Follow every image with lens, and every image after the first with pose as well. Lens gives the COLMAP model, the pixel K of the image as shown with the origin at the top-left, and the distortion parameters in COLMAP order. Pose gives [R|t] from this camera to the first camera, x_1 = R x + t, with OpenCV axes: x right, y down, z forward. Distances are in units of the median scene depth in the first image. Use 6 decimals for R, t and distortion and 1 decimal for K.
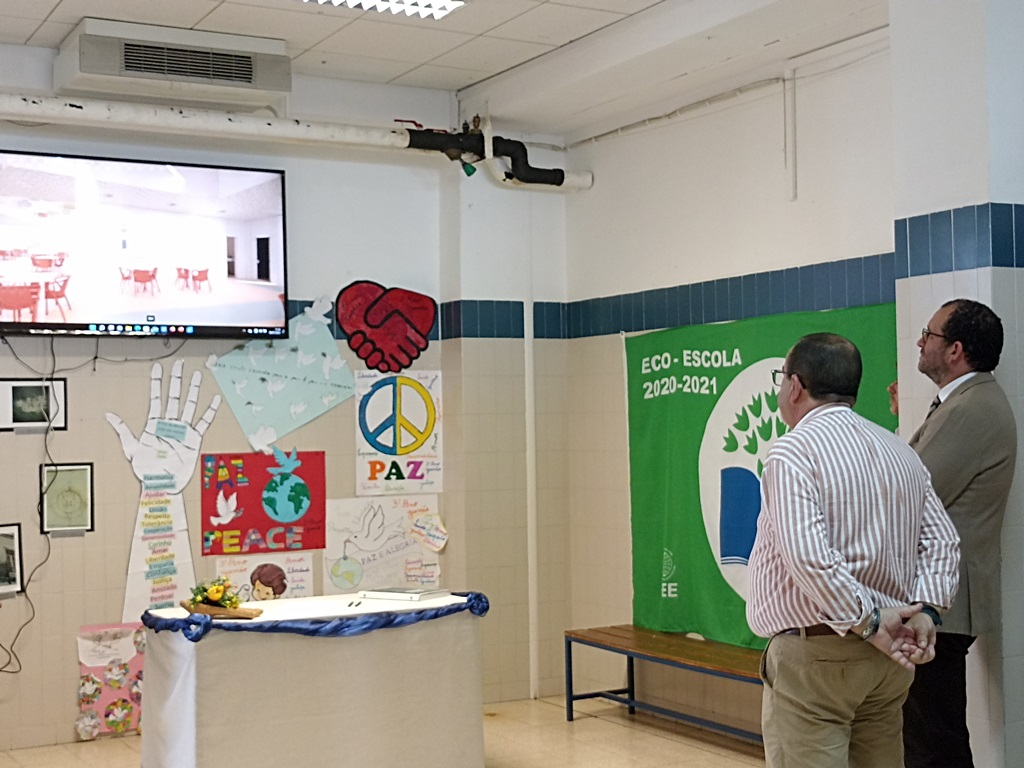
lens RADIAL K [[1509.7, 0, 512.6], [0, 1509.7, 378.5], [0, 0, 1]] dist [0.028629, -0.078566]
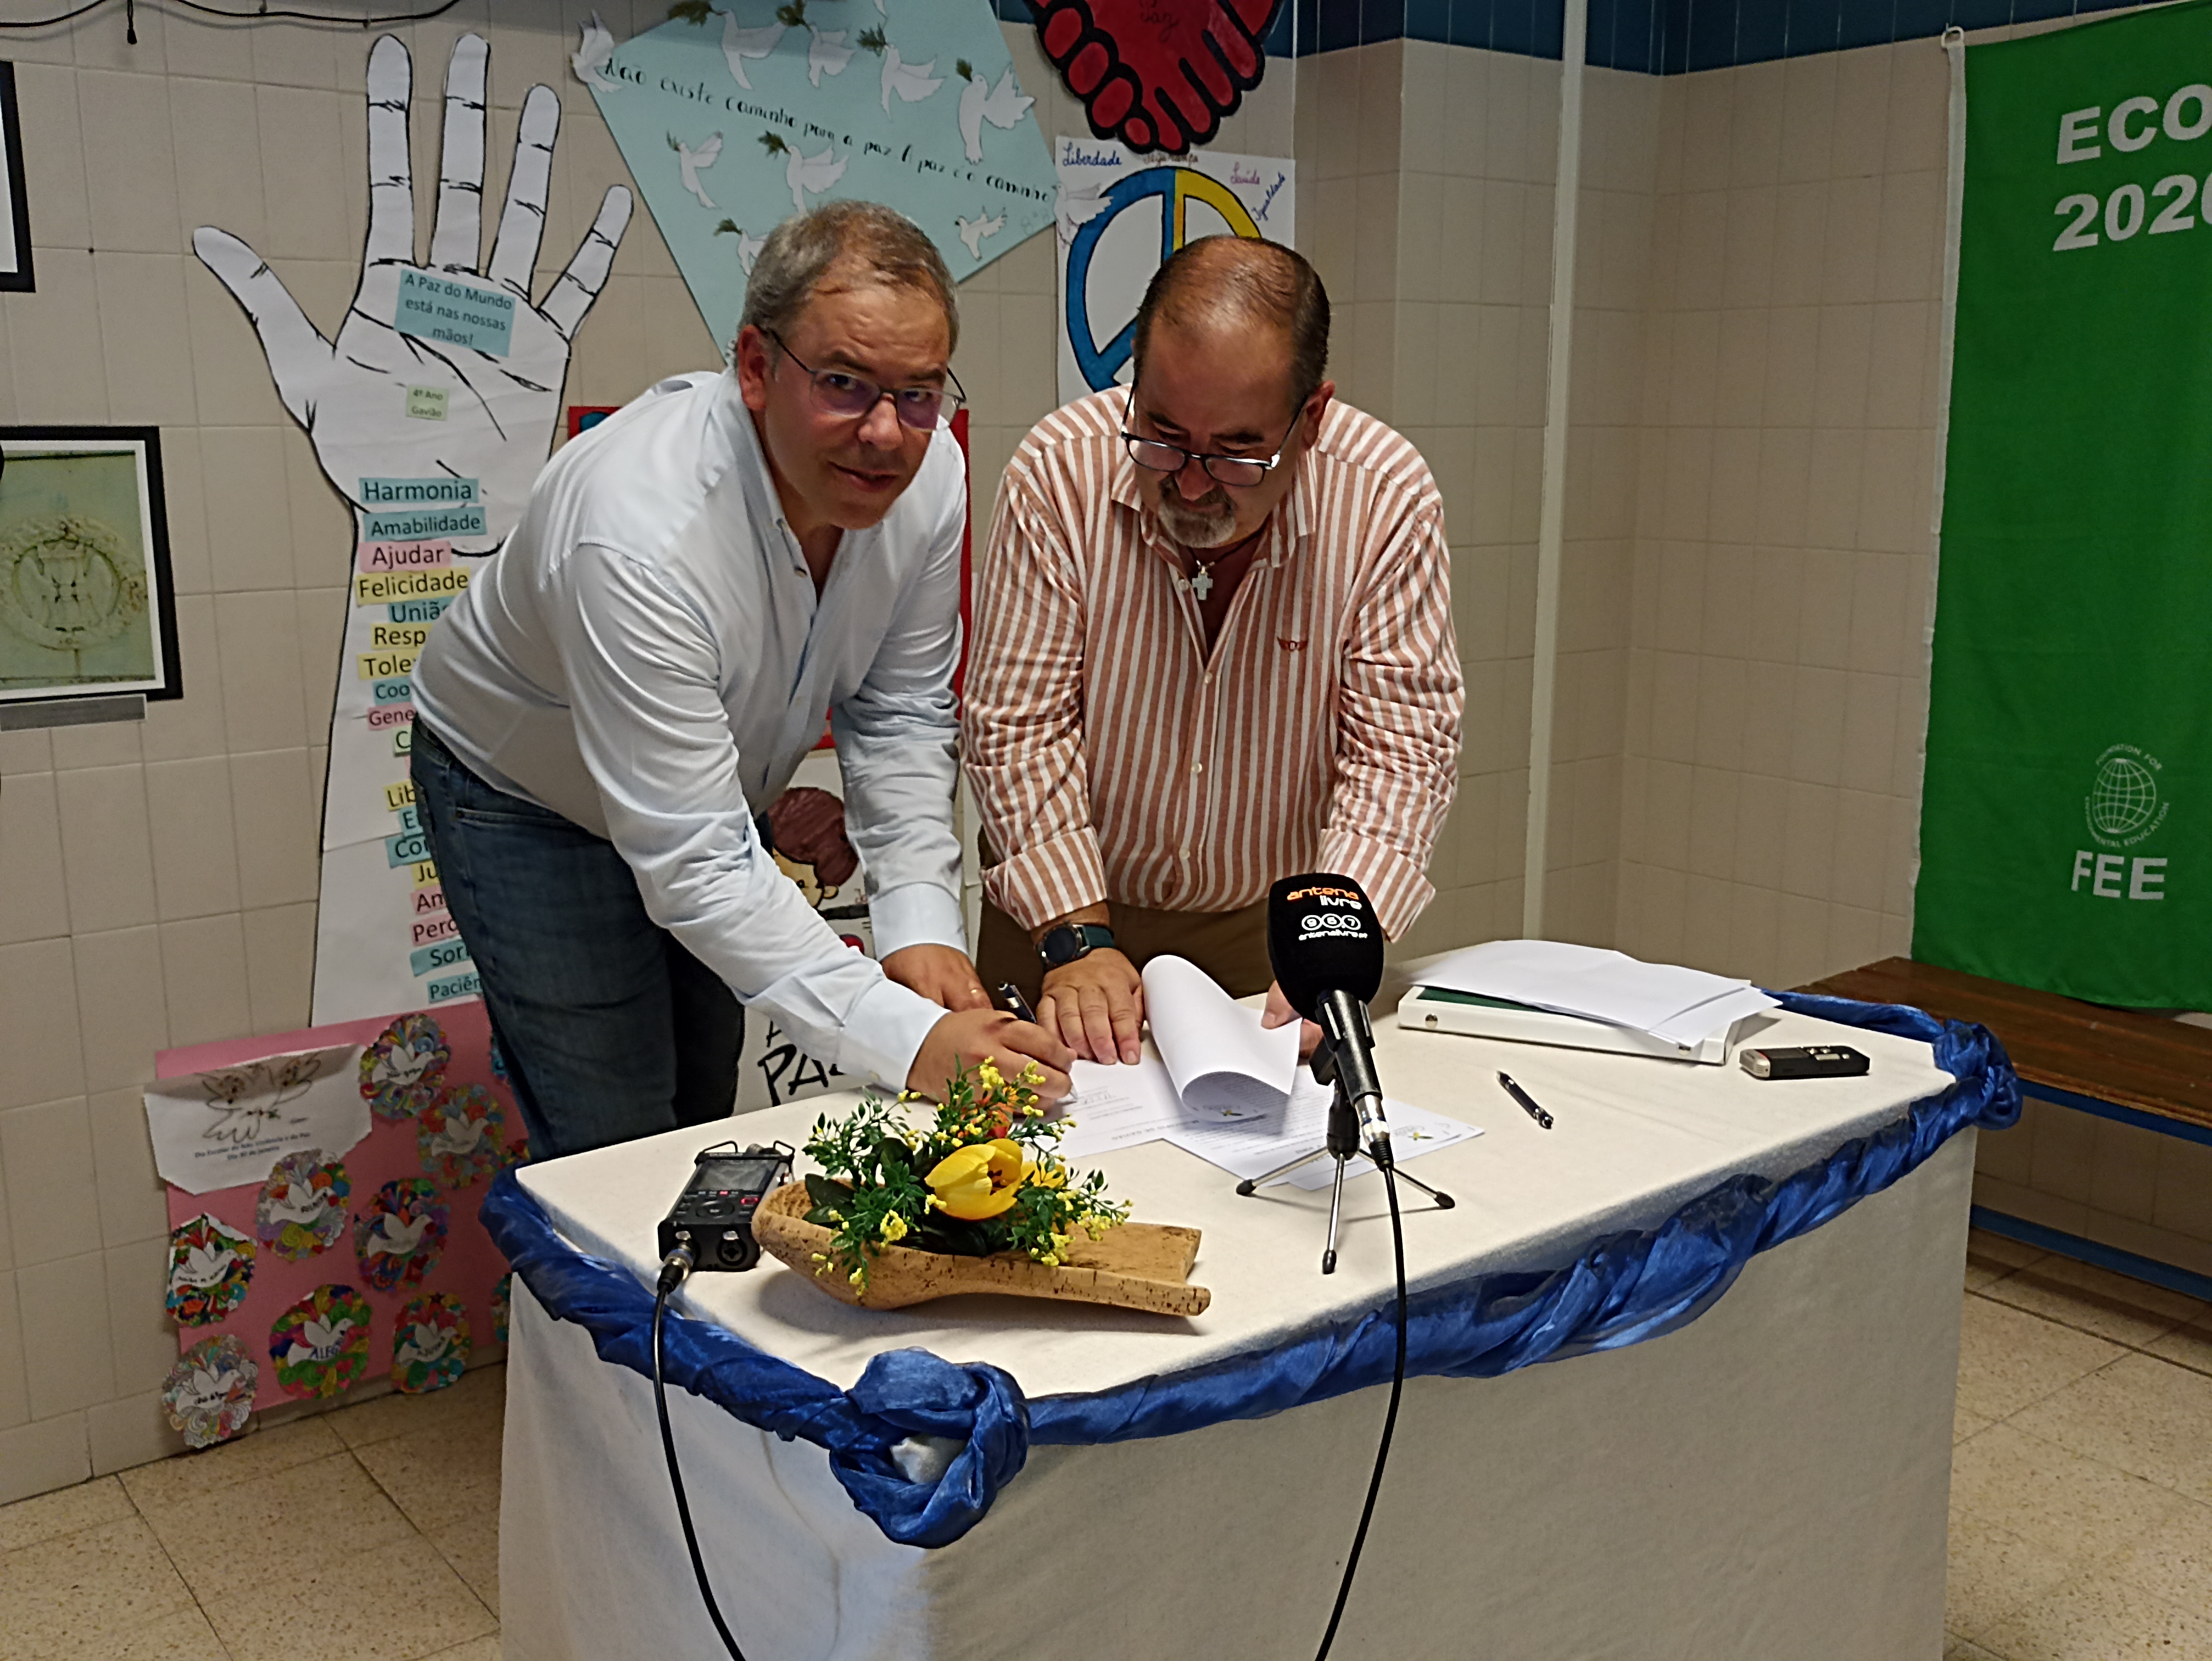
lens RADIAL K [[2089.4, 0, 1106.0], [0, 2089.4, 830.5], [0, 0, 1]] dist [0.012062, 0.007531]
pose [[0.987707, -0.010928, 0.155934, -0.170165], [-0.024583, 0.974282, 0.223988, 0.037505], [-0.154371, -0.225068, 0.962036, 0.603149]]
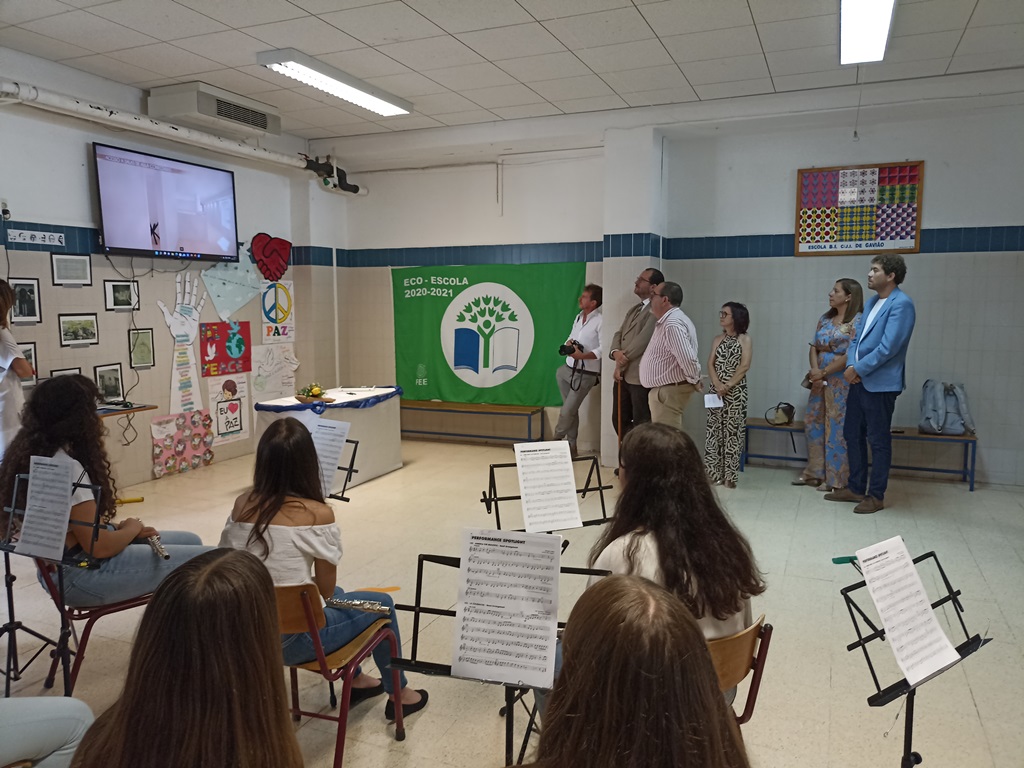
lens RADIAL K [[768.2, 0, 520.4], [0, 768.2, 380.6], [0, 0, 1]] dist [0.012080, 0.006028]
pose [[0.784667, -0.050368, 0.617868, -0.487966], [-0.030409, 0.992367, 0.119516, -0.005398], [-0.619171, -0.112569, 0.777146, 0.005195]]
